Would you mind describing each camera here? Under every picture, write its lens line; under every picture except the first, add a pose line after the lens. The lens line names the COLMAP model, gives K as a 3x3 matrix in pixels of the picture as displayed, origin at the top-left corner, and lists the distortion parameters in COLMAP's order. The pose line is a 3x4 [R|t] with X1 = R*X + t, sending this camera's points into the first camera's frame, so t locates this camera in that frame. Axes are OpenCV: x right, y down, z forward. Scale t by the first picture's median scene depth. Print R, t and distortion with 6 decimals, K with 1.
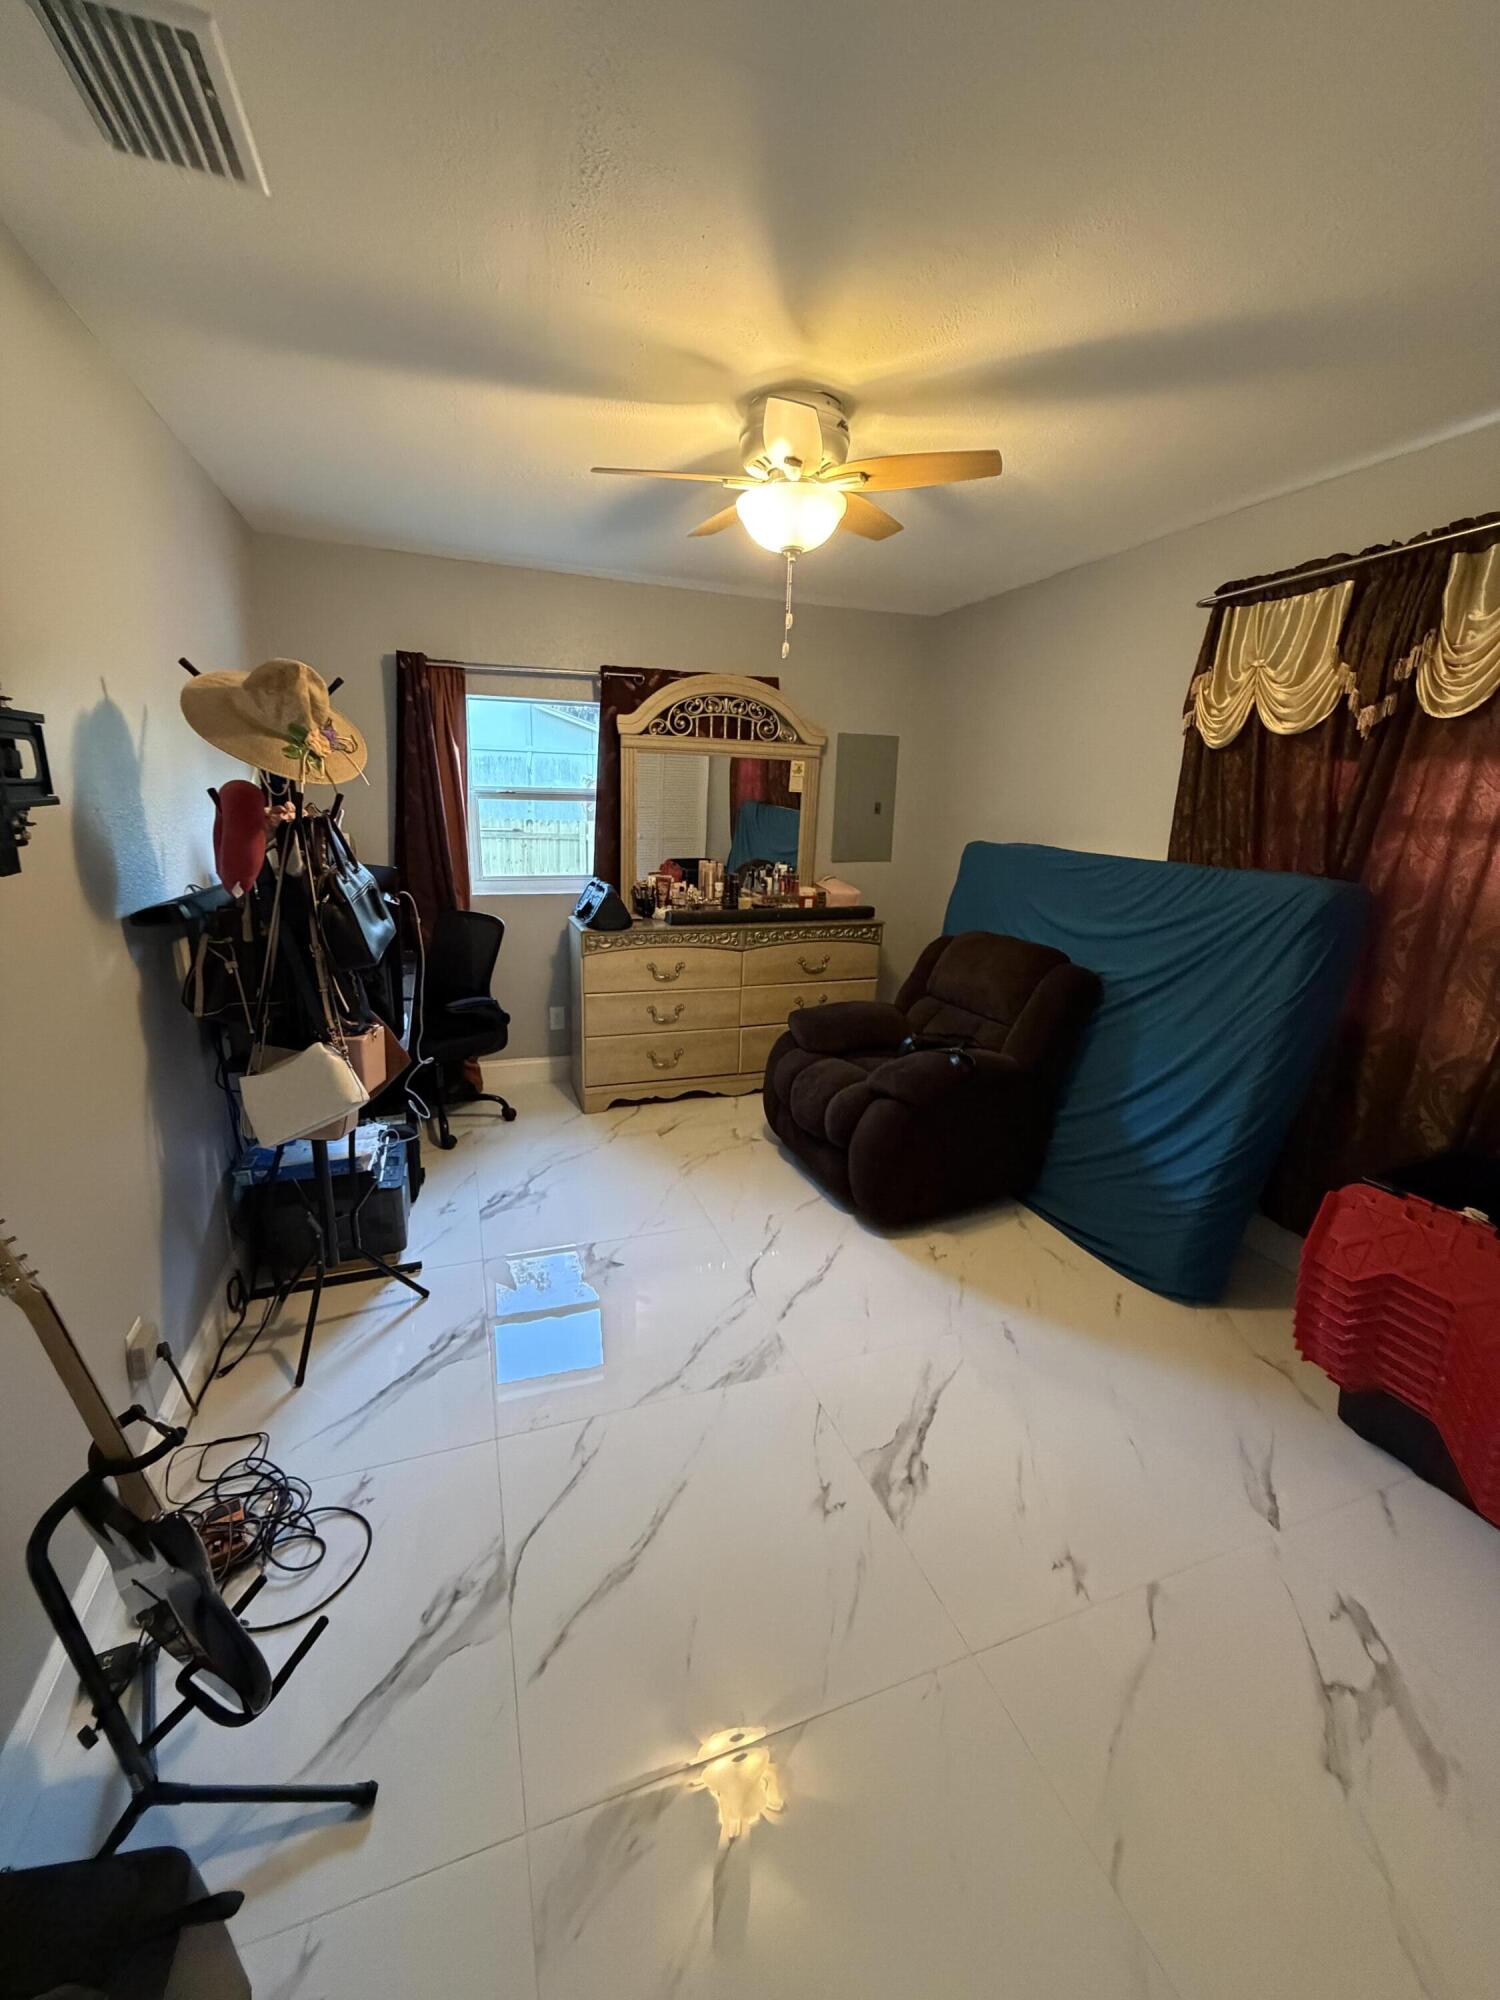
lens RADIAL K [[794.4, 0, 754.2], [0, 794.4, 988.8], [0, 0, 1]] dist [-0.000132, -0.000114]
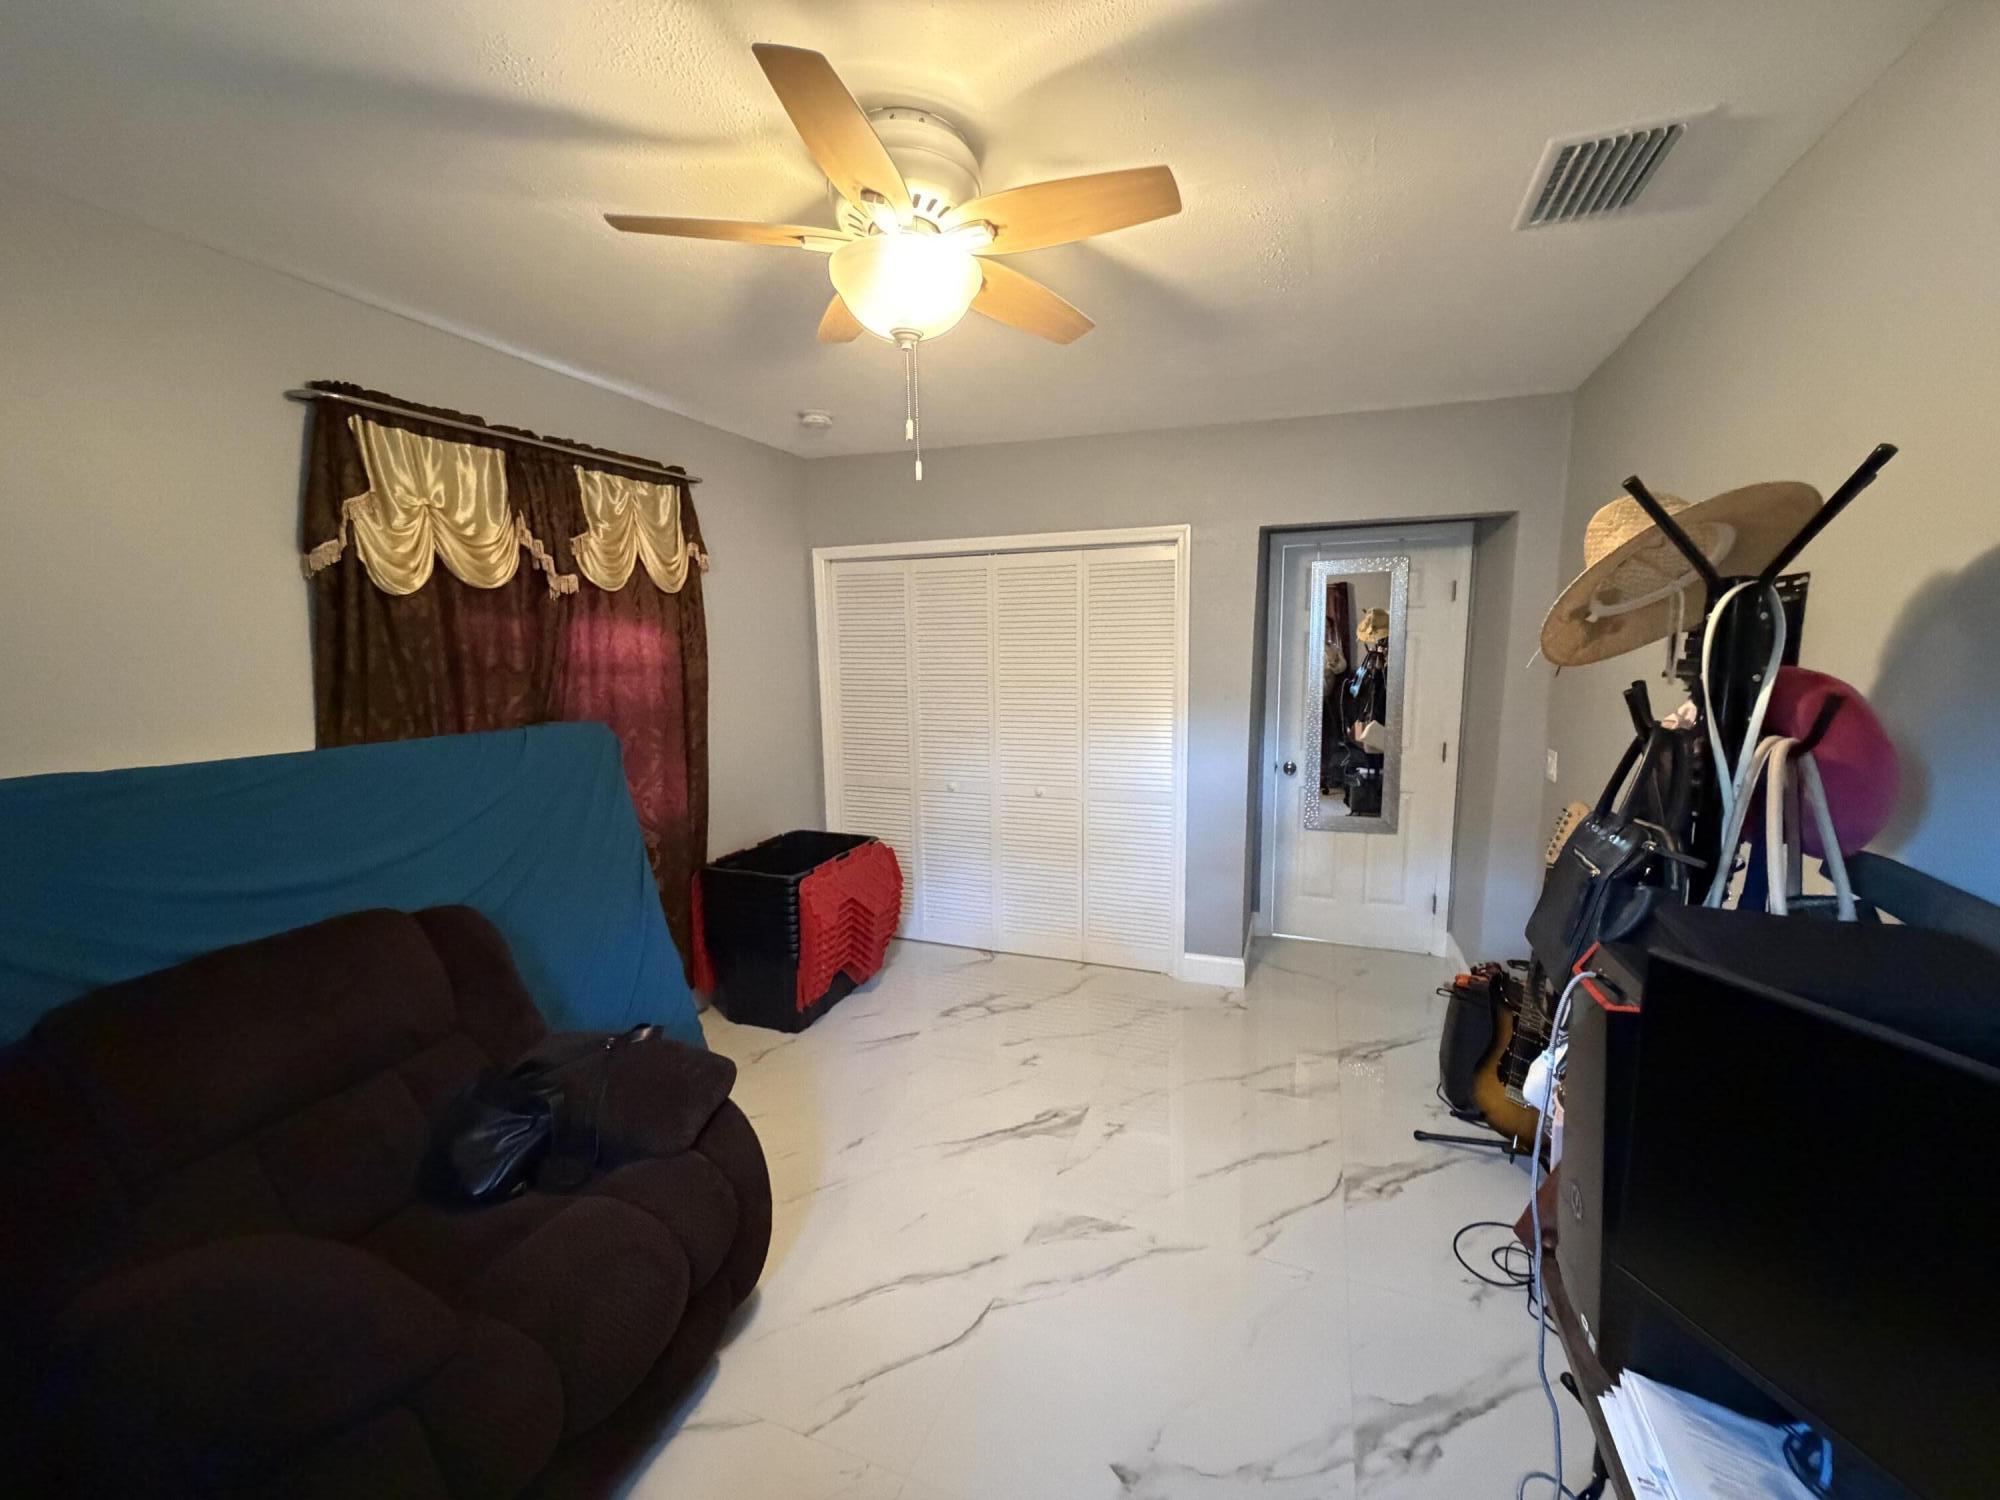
lens RADIAL K [[794.4, 0, 1000.0], [0, 794.4, 750.0], [0, 0, 1]] dist [-0.000132, -0.000114]
pose [[-0.738836, -0.107155, 0.665311, -0.511990], [0.153782, 0.934416, 0.321274, -0.400413], [-0.656104, 0.339682, -0.673902, 1.490754]]
